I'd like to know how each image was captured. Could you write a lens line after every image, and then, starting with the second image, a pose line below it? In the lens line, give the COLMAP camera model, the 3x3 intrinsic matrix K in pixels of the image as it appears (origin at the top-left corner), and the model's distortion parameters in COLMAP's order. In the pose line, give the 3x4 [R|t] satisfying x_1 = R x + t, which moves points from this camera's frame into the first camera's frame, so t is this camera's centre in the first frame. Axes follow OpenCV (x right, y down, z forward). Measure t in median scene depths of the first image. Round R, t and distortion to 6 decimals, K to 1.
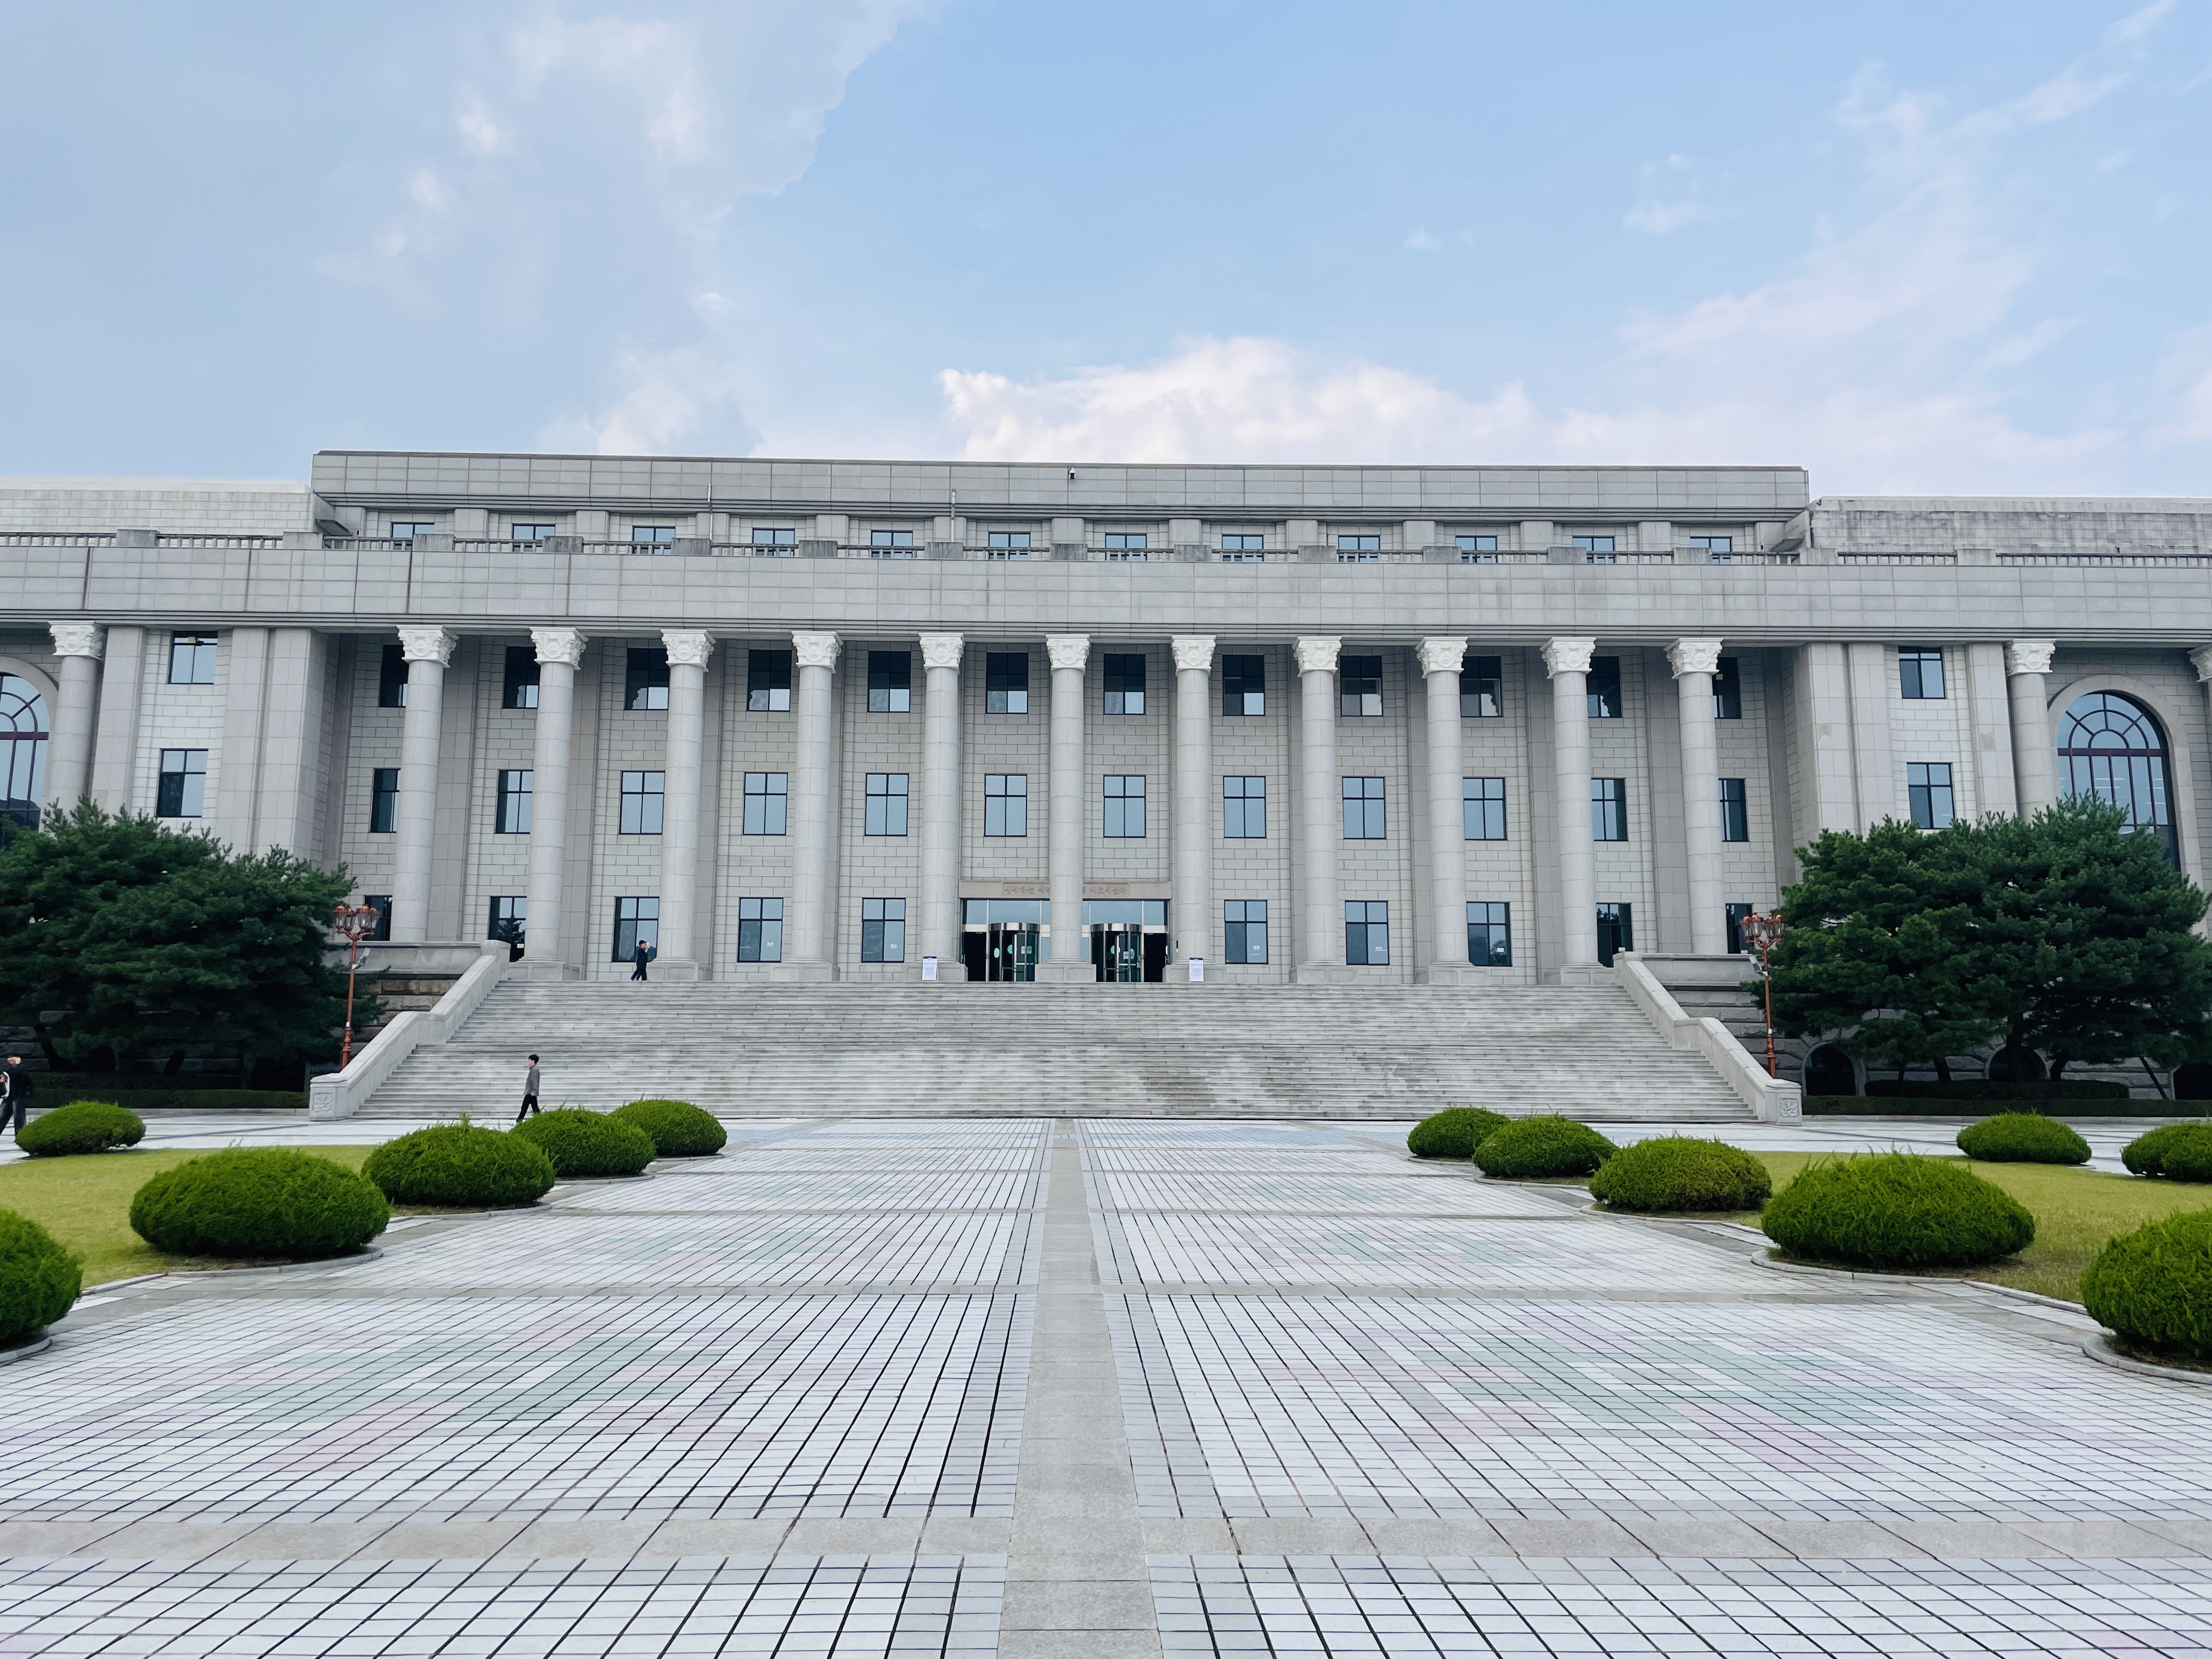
lens RADIAL K [[1754.0, 0, 1107.8], [0, 1754.0, 763.2], [0, 0, 1]] dist [0.085118, -0.104685]
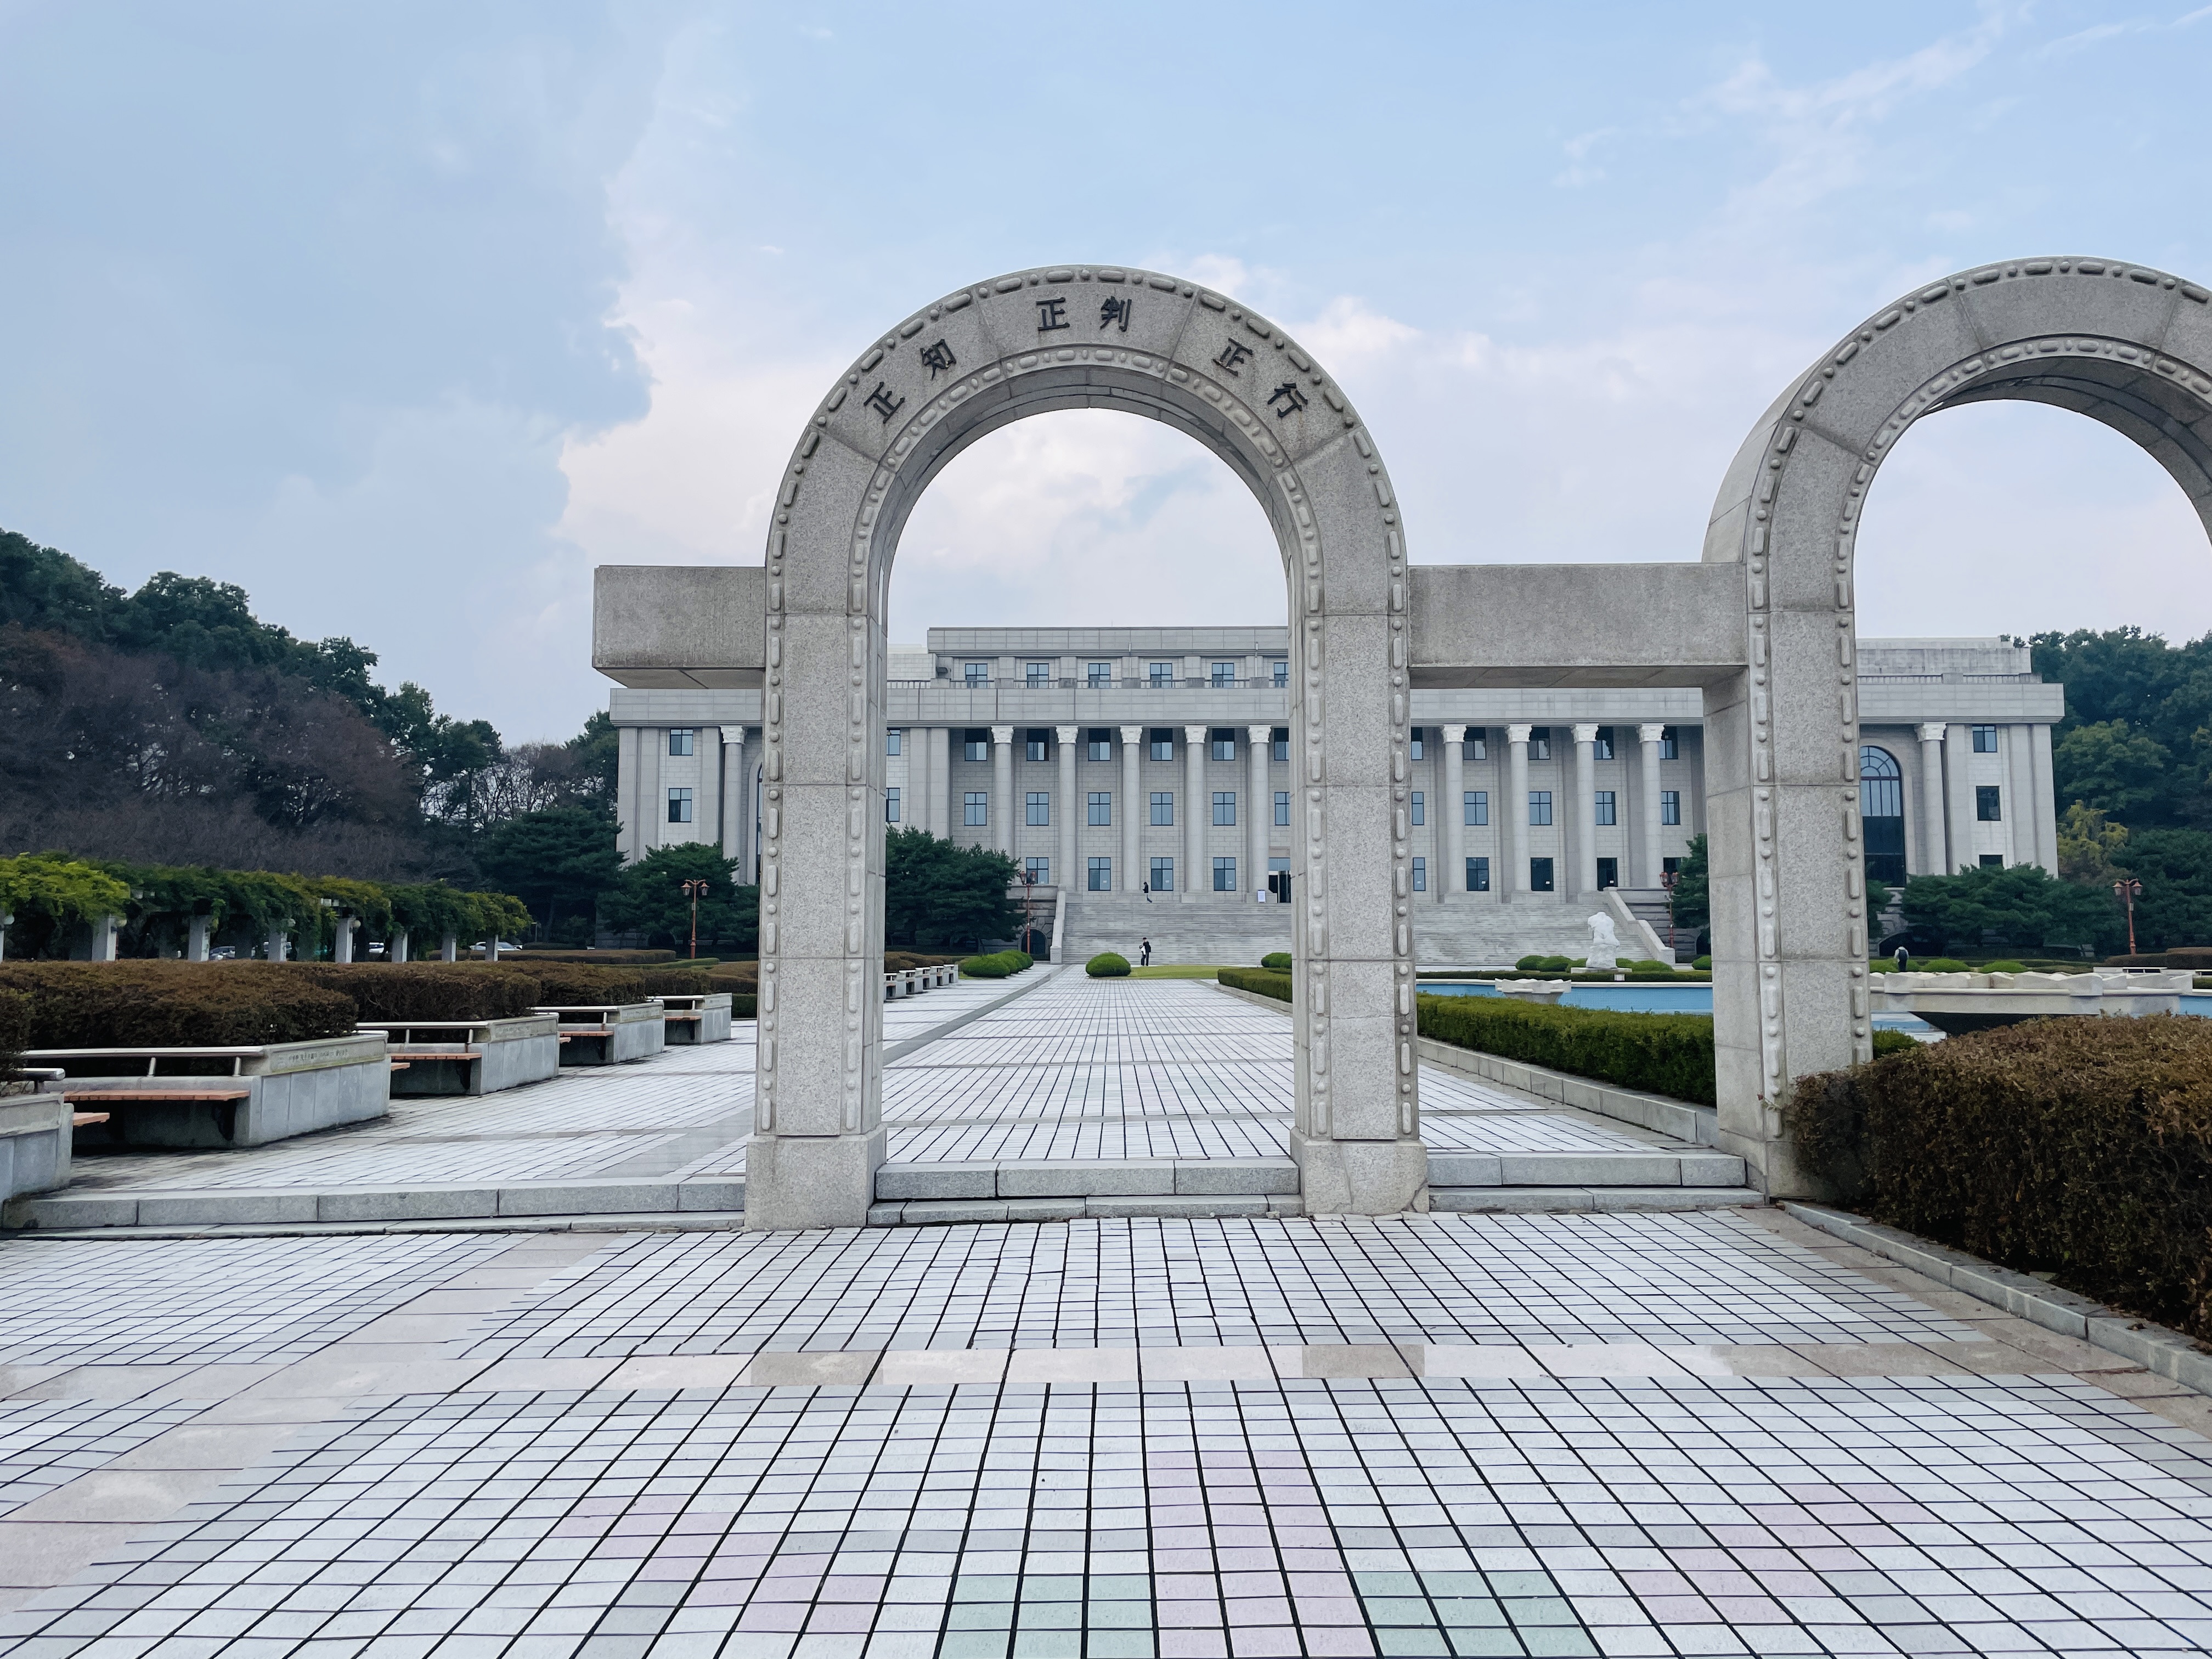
lens RADIAL K [[1754.0, 0, 1078.3], [0, 1754.0, 791.7], [0, 0, 1]] dist [0.085118, -0.104685]
pose [[0.999449, -0.007012, -0.032433, -0.237244], [0.009674, 0.996530, 0.082667, -0.165915], [0.031741, -0.082935, 0.996049, -0.975948]]
